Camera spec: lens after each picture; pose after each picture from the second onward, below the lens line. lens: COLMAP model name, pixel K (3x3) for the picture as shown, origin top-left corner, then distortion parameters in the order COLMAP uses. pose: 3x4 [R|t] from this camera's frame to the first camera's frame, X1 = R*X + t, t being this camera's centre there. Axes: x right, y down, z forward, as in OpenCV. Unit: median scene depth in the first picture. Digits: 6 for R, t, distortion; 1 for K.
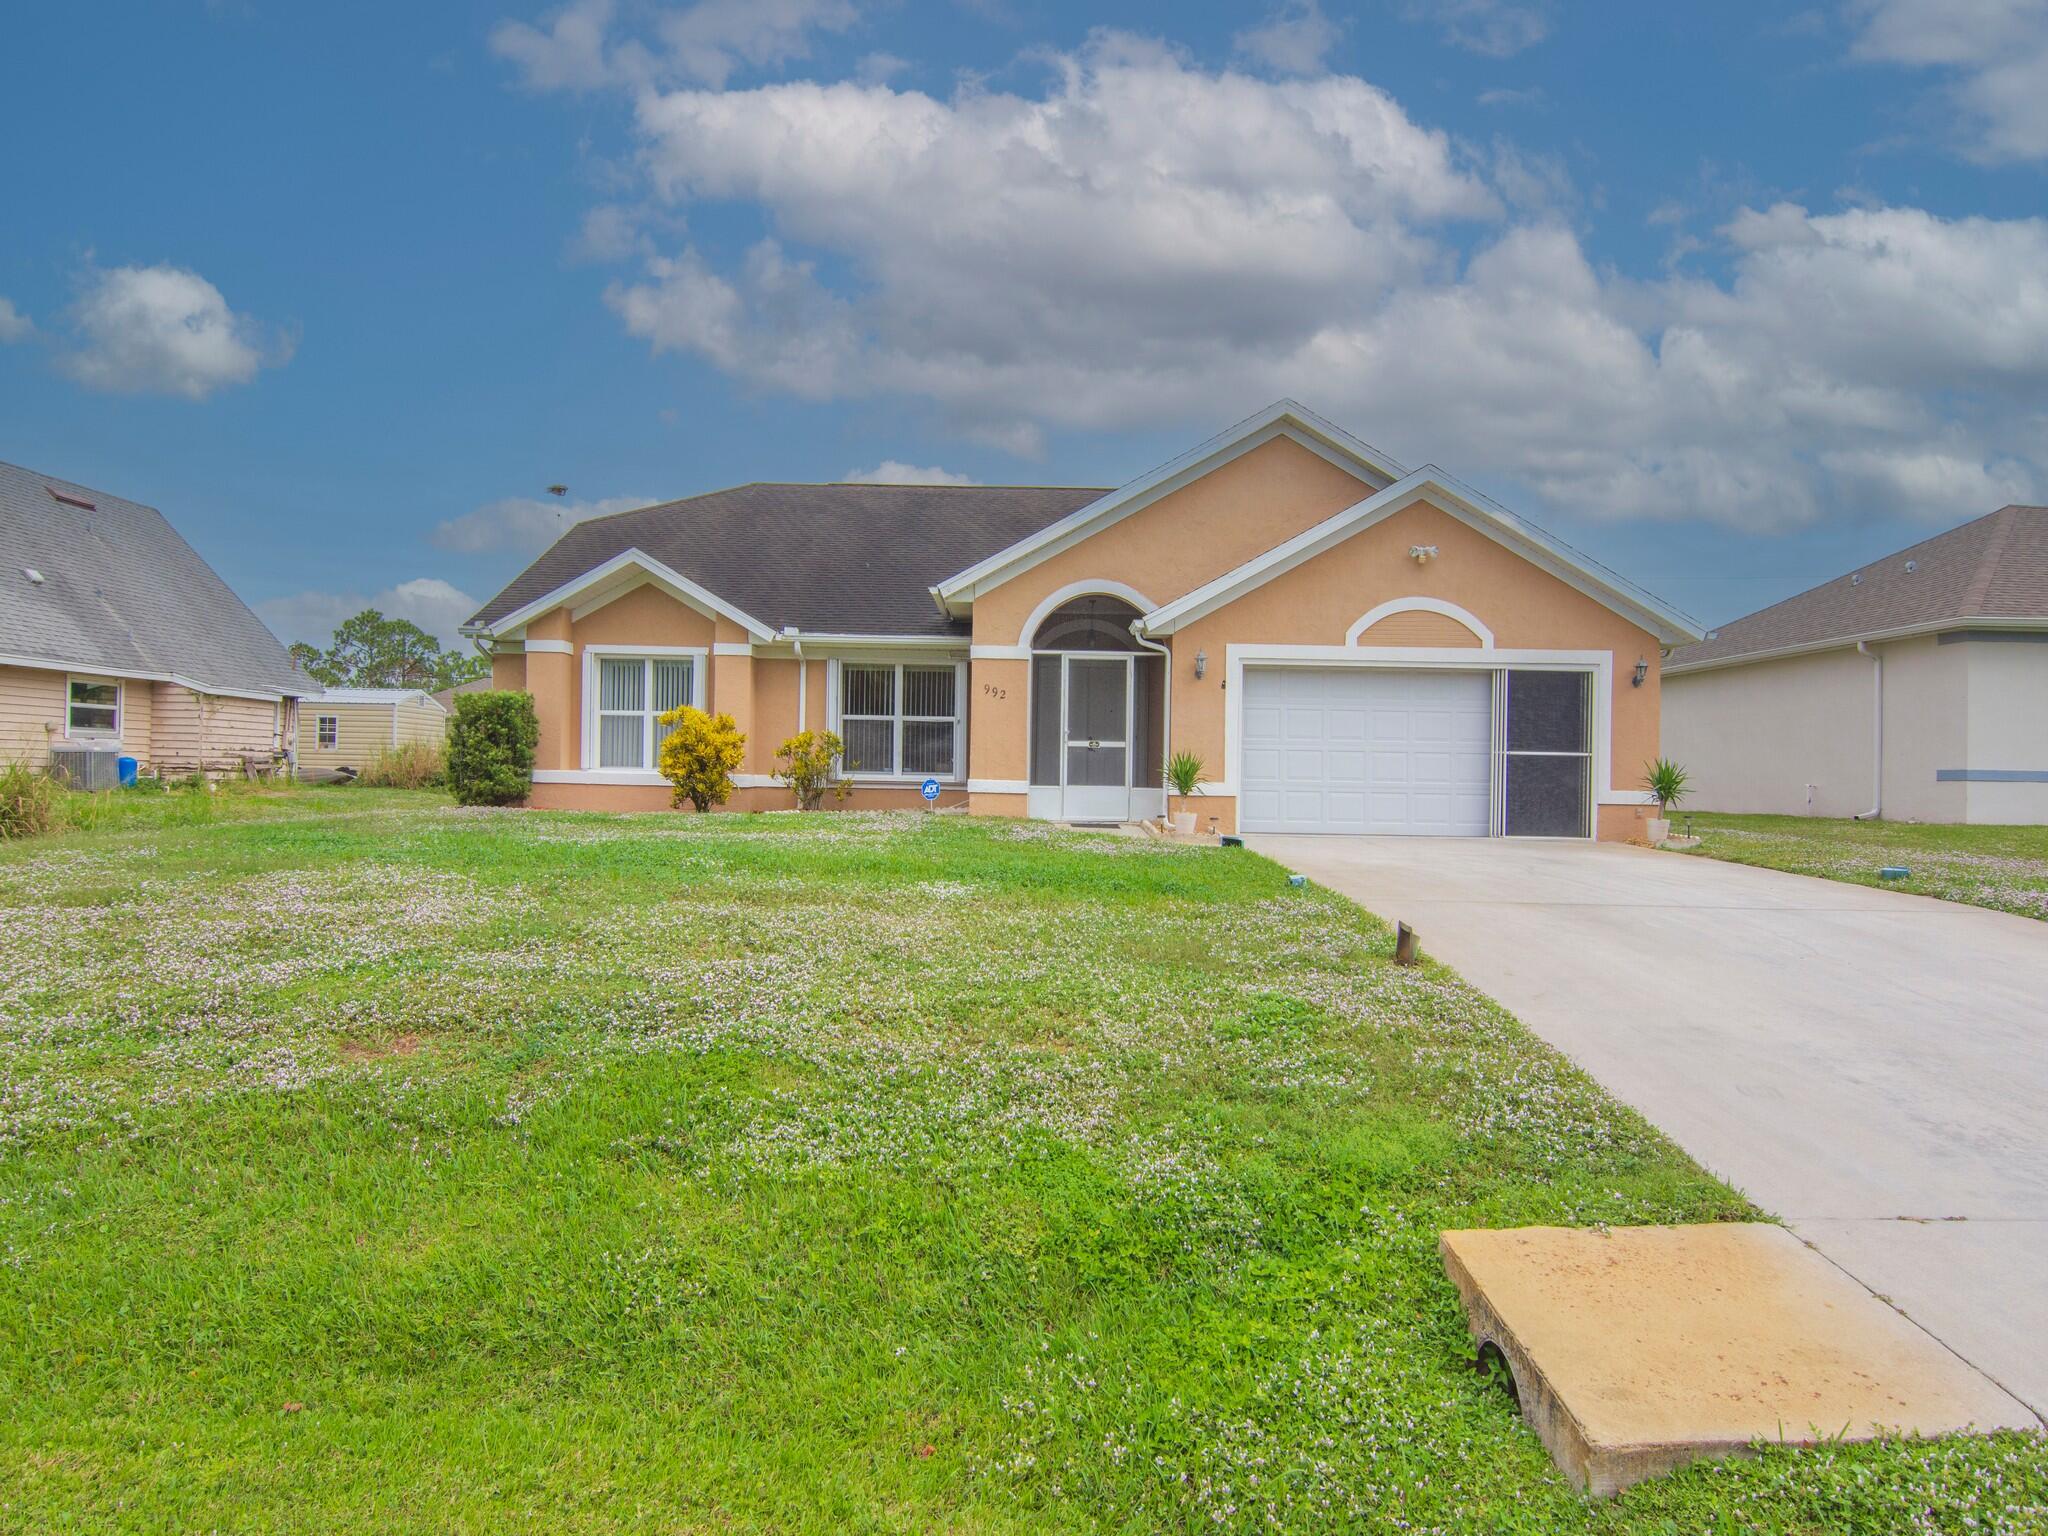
lens RADIAL K [[1131.6, 0, 1024.0], [0, 1131.6, 768.0], [0, 0, 1]] dist [0.001747, -0.000159]
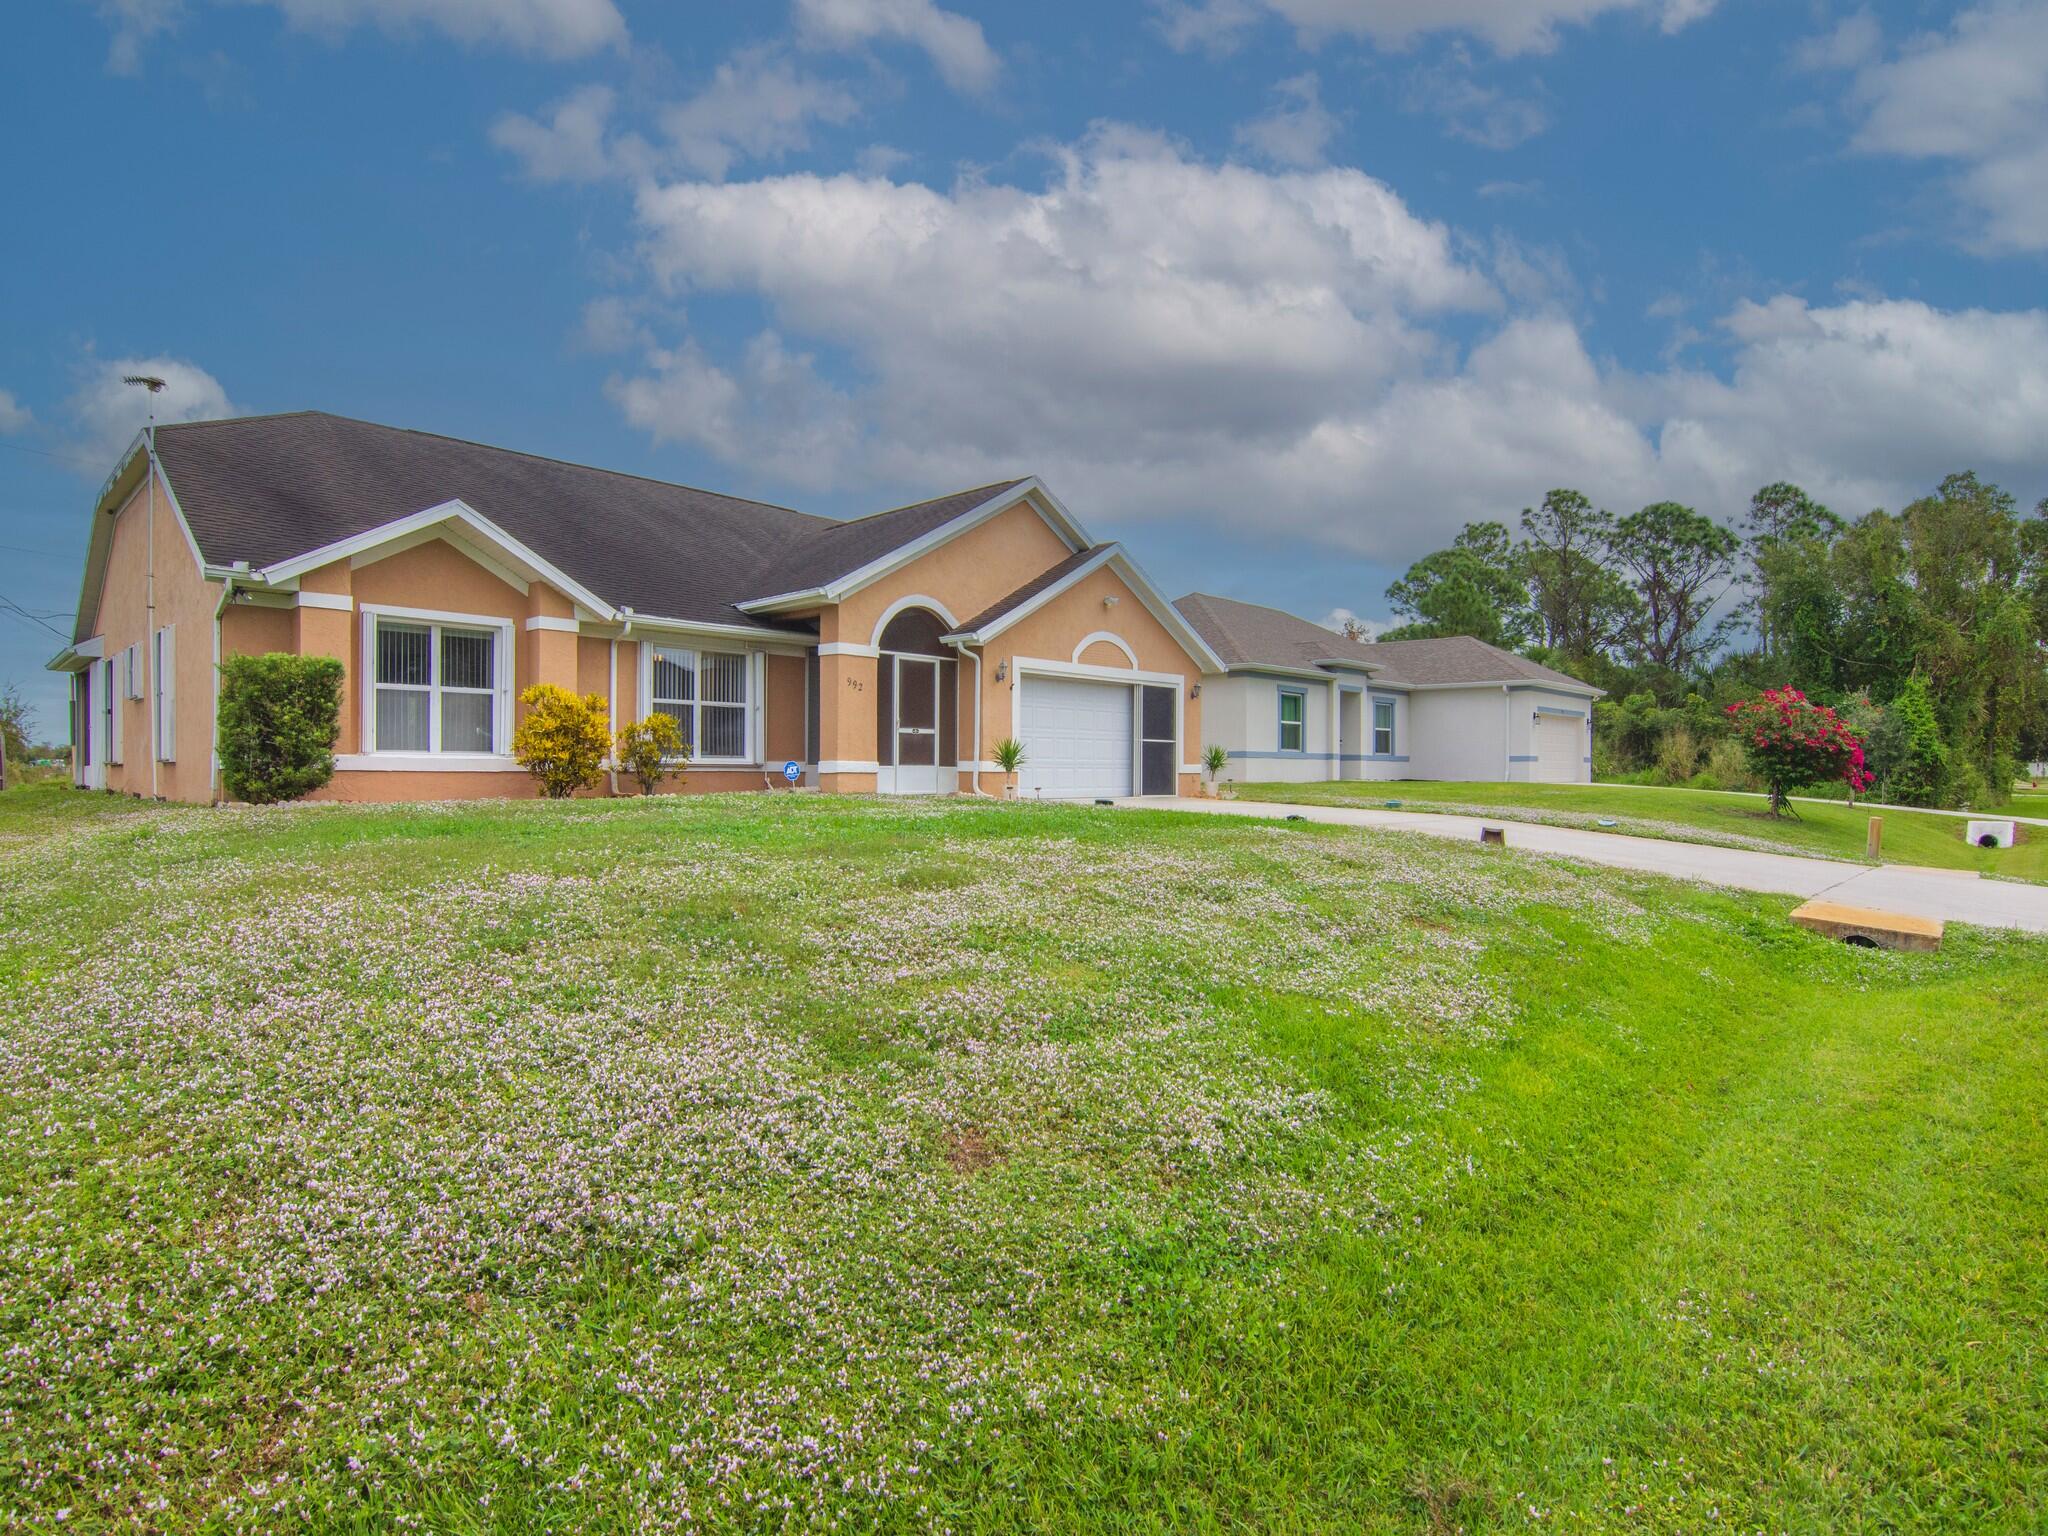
lens RADIAL K [[1131.6, 0, 1024.0], [0, 1131.6, 768.0], [0, 0, 1]] dist [0.001747, -0.000159]
pose [[0.682720, -0.012329, 0.730576, -0.741932], [-0.000567, 0.999848, 0.017403, -0.002646], [-0.730680, -0.012295, 0.682610, 0.085211]]
